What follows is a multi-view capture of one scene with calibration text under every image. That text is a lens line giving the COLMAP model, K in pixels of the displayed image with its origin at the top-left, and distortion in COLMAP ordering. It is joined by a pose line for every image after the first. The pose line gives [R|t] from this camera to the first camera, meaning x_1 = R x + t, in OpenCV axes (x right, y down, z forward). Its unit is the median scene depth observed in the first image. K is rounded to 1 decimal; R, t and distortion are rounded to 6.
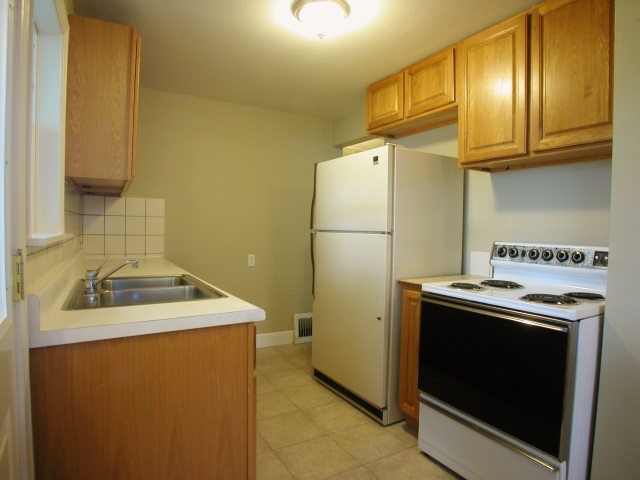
lens RADIAL K [[390.0, 0, 320.0], [0, 390.0, 240.0], [0, 0, 1]] dist [-0.050651, -0.000096]
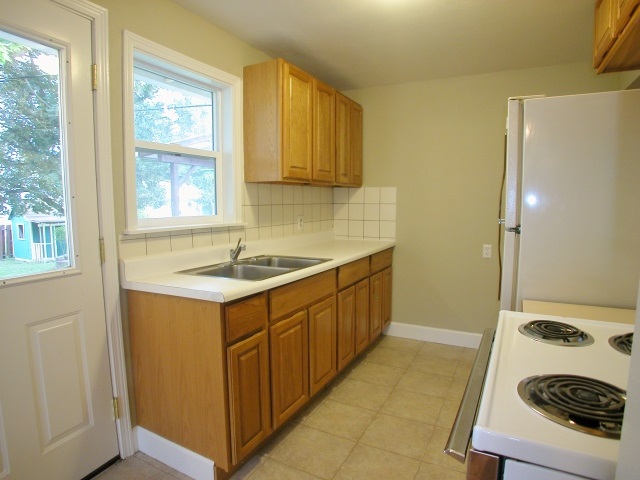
lens RADIAL K [[390.0, 0, 320.0], [0, 390.0, 240.0], [0, 0, 1]] dist [-0.050651, -0.000096]
pose [[0.532122, 0.063933, -0.844251, 0.437137], [-0.014947, 0.997699, 0.066132, -0.030129], [0.846536, -0.022571, 0.531853, 0.269921]]
